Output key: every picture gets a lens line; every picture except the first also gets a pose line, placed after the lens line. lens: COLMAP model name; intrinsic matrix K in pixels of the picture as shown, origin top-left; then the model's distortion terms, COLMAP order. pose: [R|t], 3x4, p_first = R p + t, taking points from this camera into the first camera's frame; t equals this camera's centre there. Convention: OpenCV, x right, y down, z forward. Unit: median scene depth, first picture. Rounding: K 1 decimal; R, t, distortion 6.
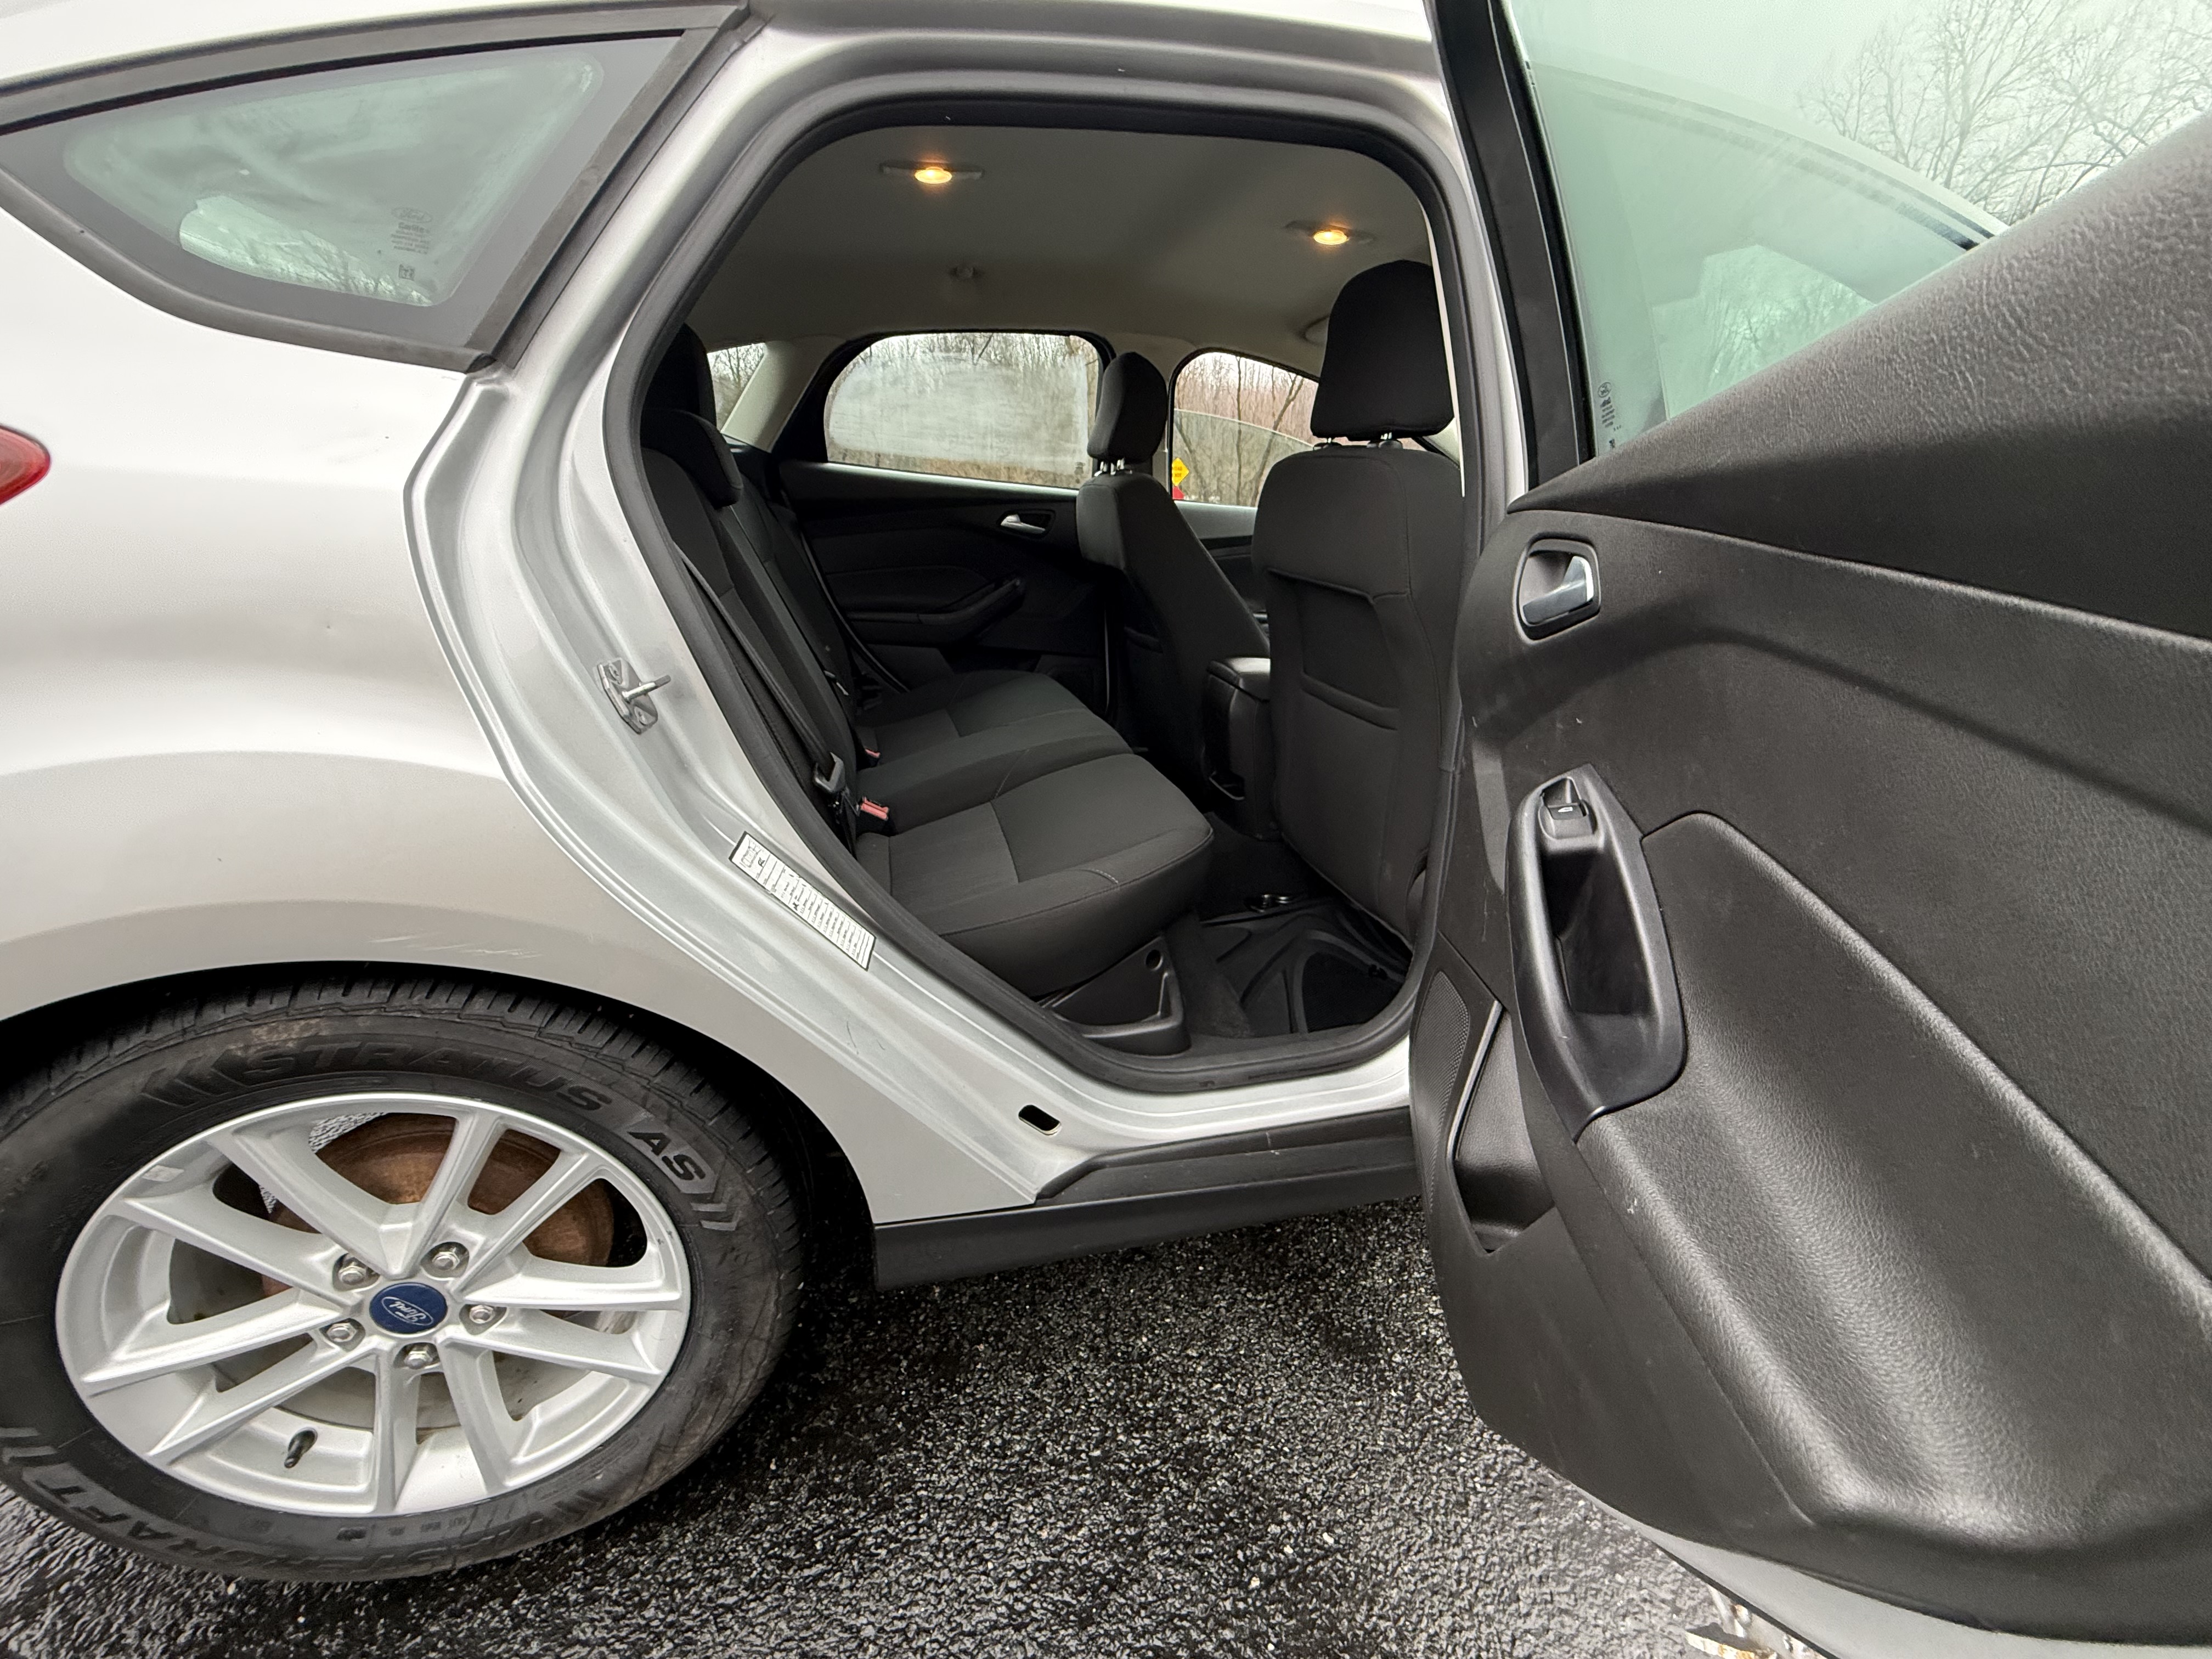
lens RADIAL K [[884.4, 0, 1111.7], [0, 884.4, 839.7], [0, 0, 1]] dist [-0.002802, -0.000272]
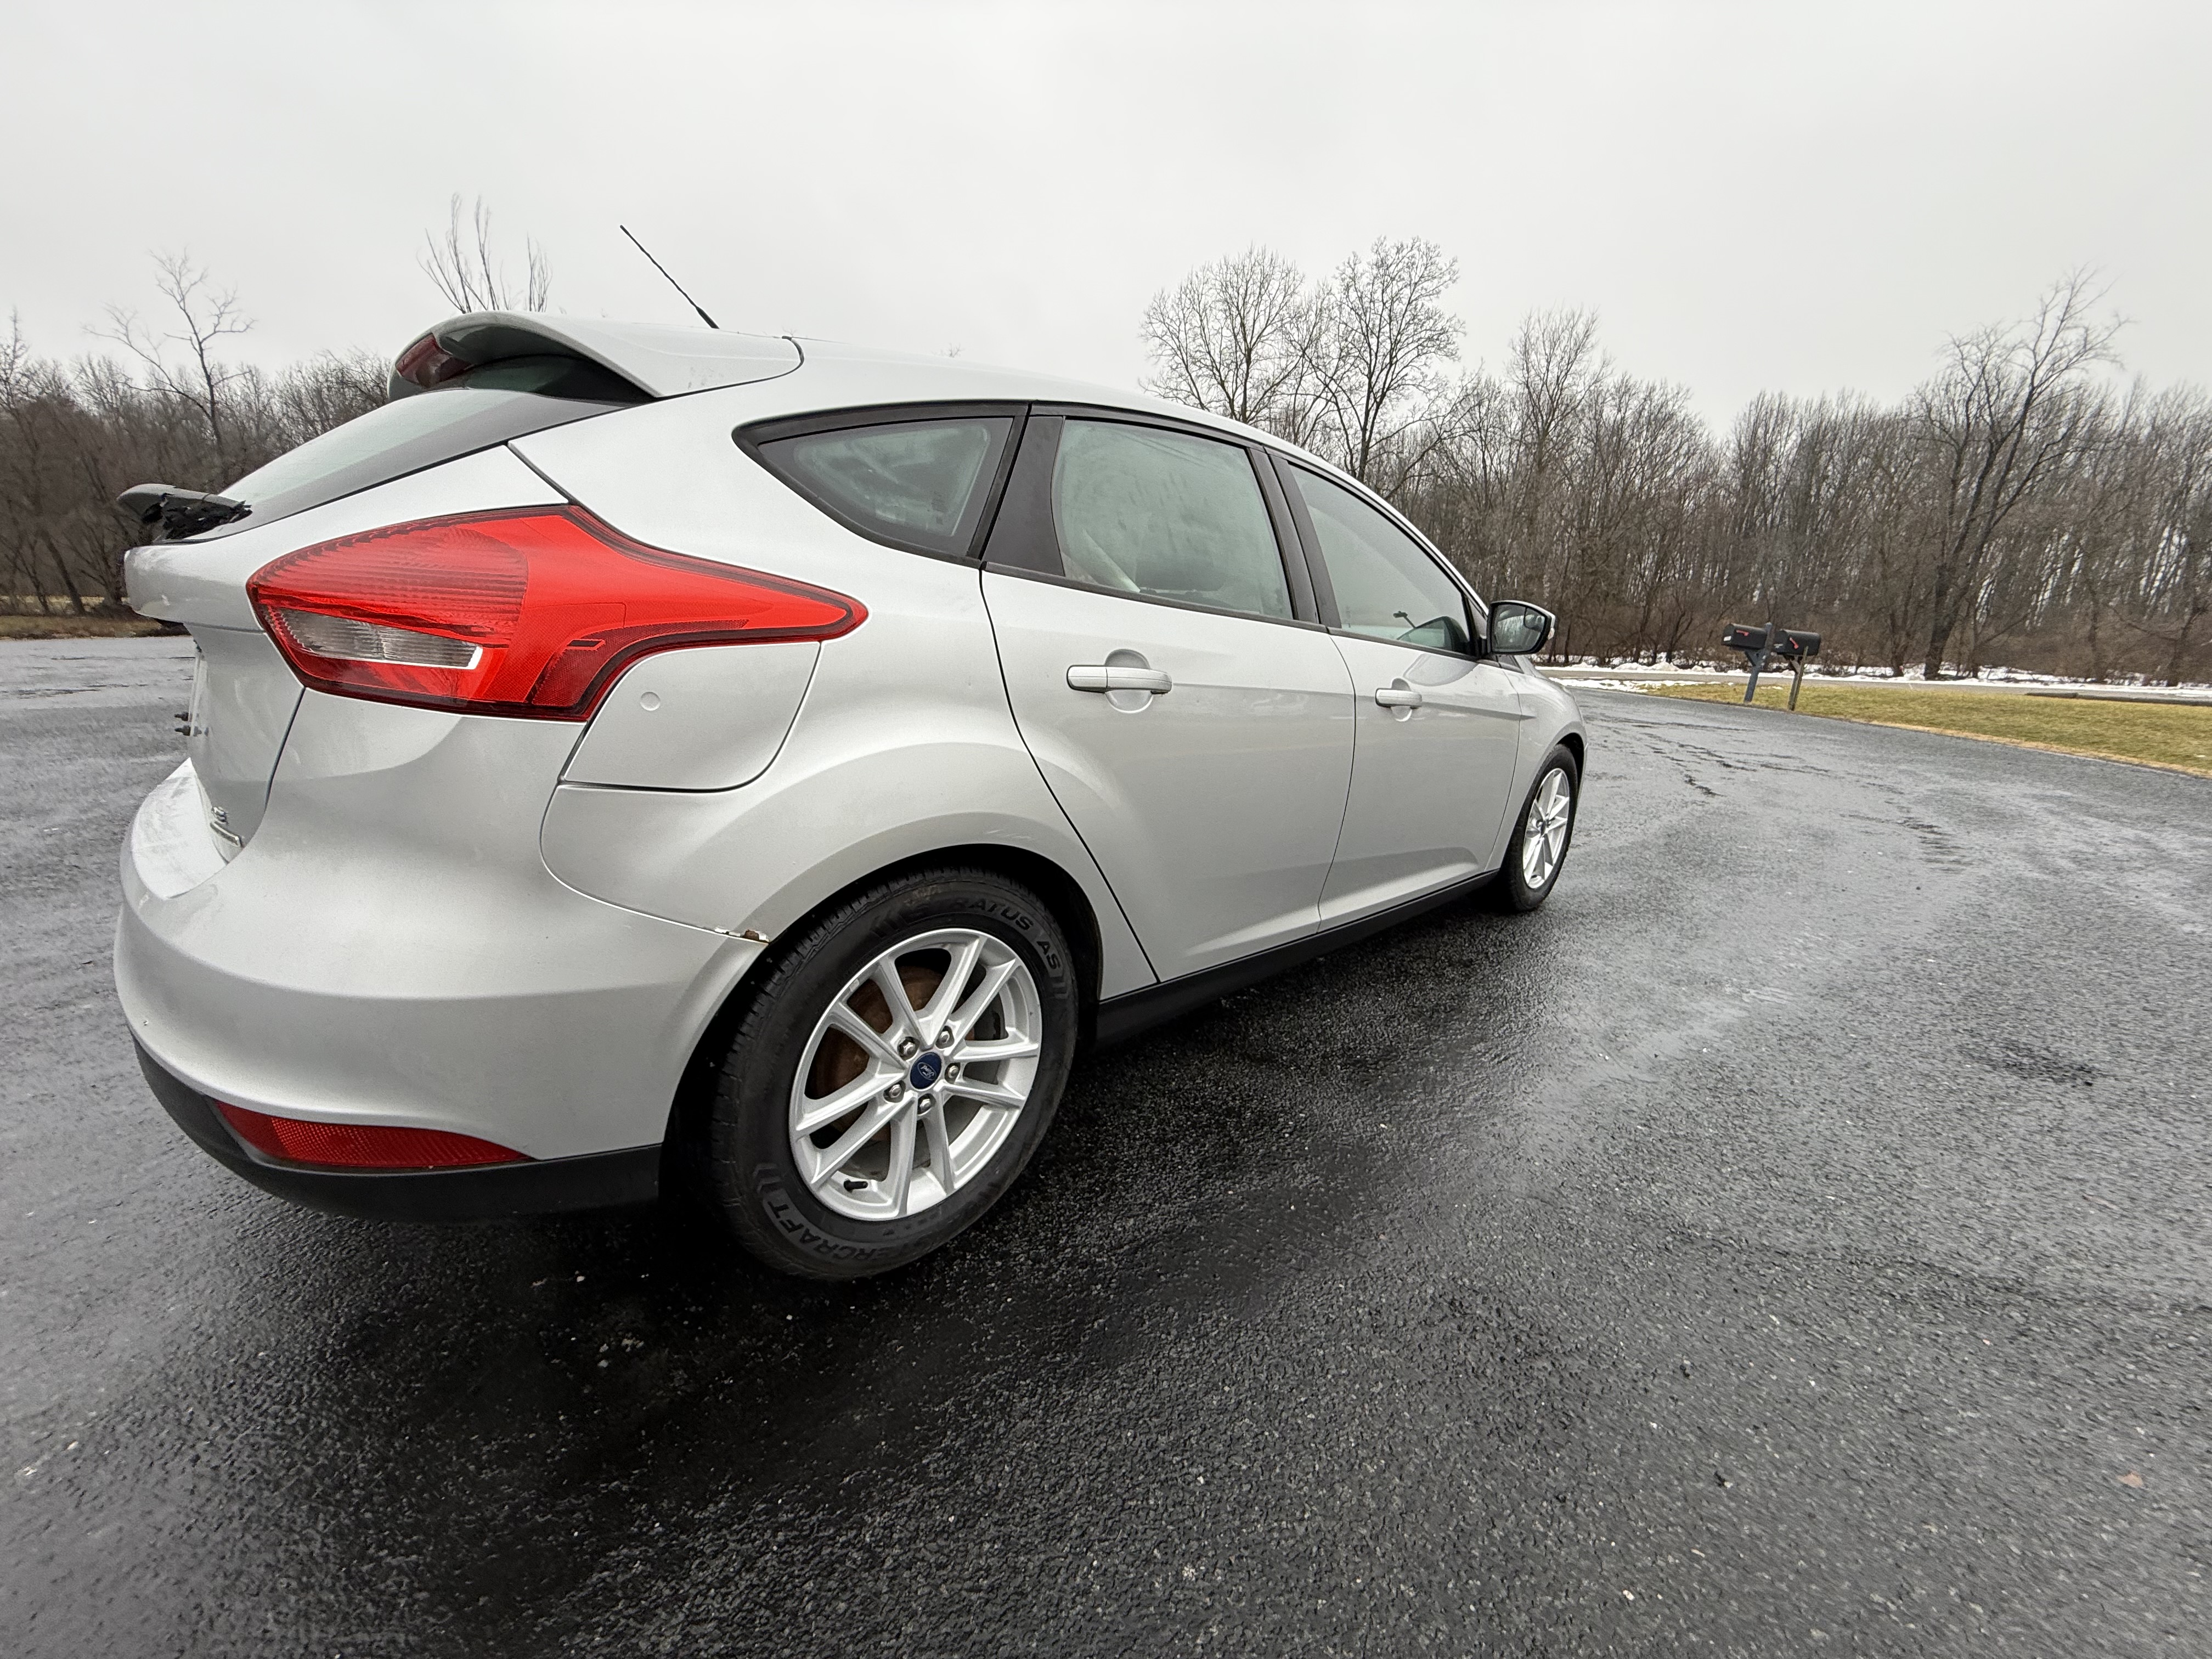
lens RADIAL K [[884.4, 0, 1107.3], [0, 884.4, 827.0], [0, 0, 1]] dist [-0.002802, -0.000272]
pose [[0.854934, -0.099839, 0.509039, -1.274687], [0.154942, 0.985655, -0.066908, 0.218056], [-0.495057, 0.136074, 0.858139, -0.715823]]
